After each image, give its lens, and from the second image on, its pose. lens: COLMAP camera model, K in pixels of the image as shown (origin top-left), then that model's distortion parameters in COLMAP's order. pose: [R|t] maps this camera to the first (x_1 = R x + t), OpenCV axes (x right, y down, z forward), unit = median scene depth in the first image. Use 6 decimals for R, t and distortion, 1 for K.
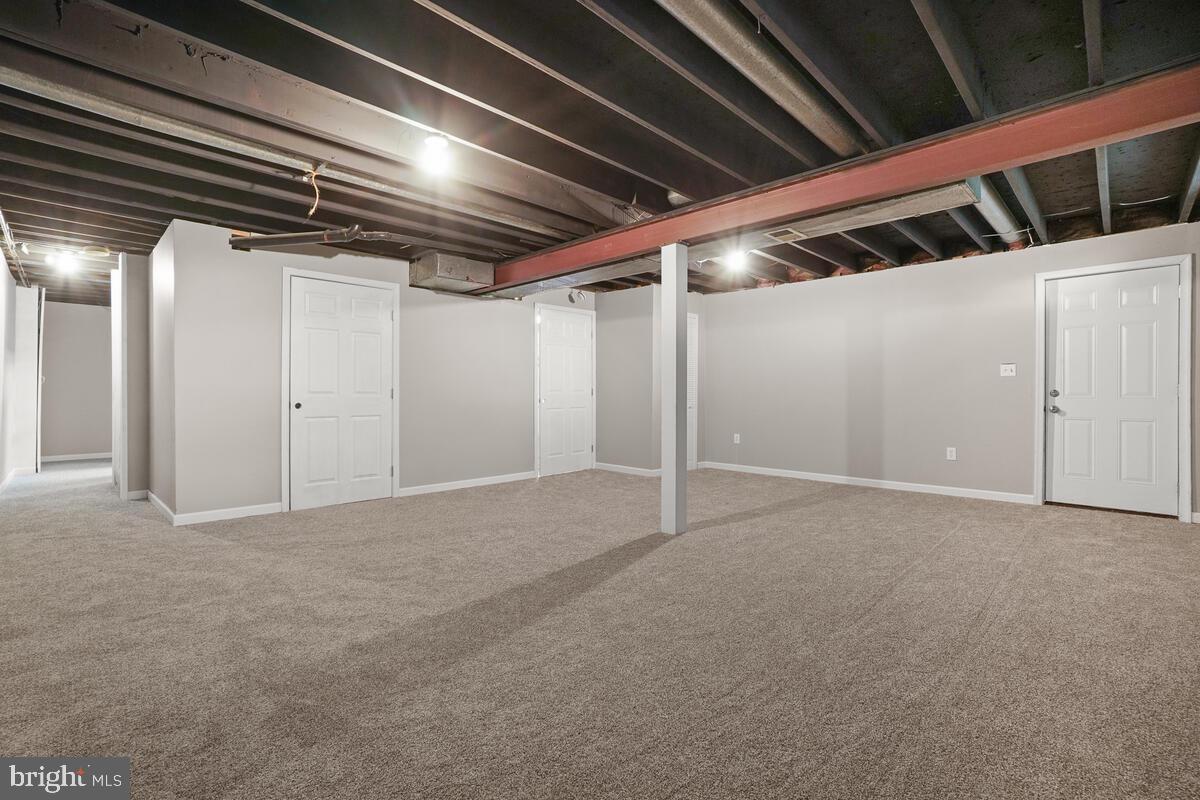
lens RADIAL K [[521.6, 0, 600.0], [0, 521.6, 400.0], [0, 0, 1]] dist [-0.076035, 0.029668]
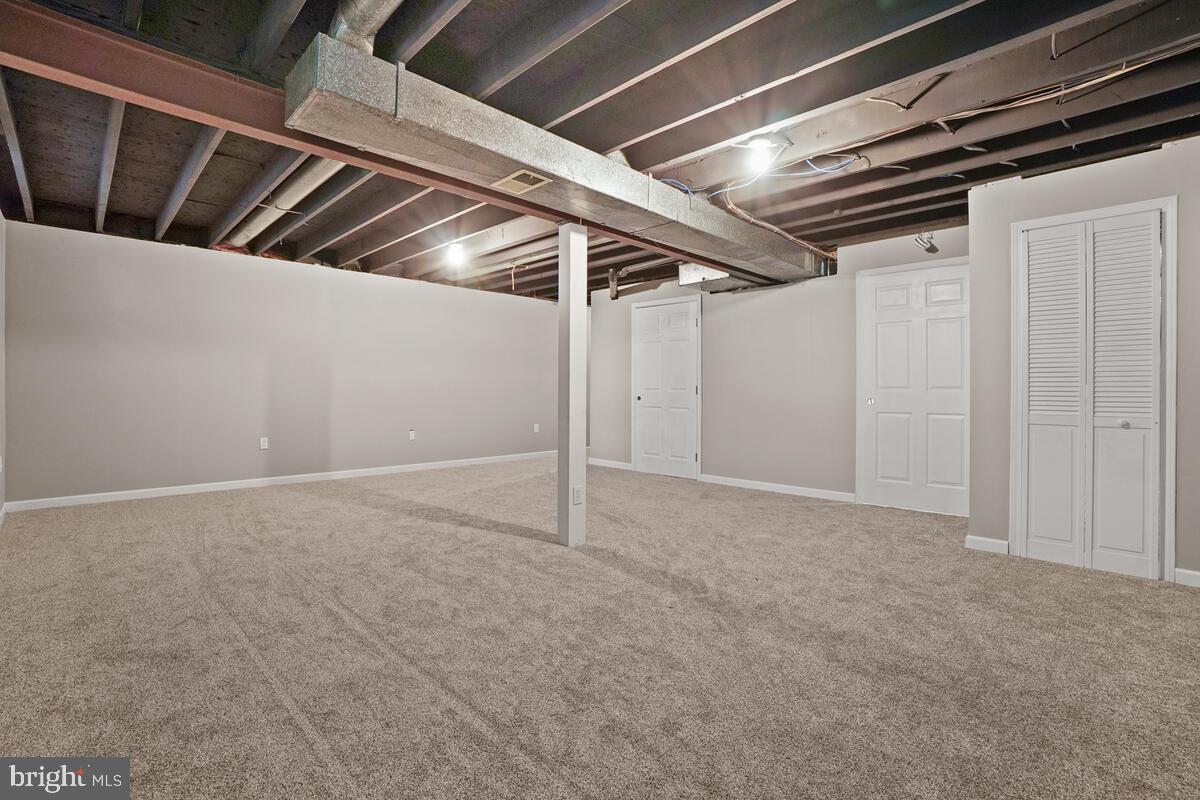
lens RADIAL K [[521.6, 0, 600.0], [0, 521.6, 400.0], [0, 0, 1]] dist [-0.076035, 0.029668]
pose [[0.022848, 0.023875, -0.999454, 0.838172], [-0.020845, 0.999509, 0.023400, -0.015503], [0.999522, 0.020299, 0.023335, 0.827897]]
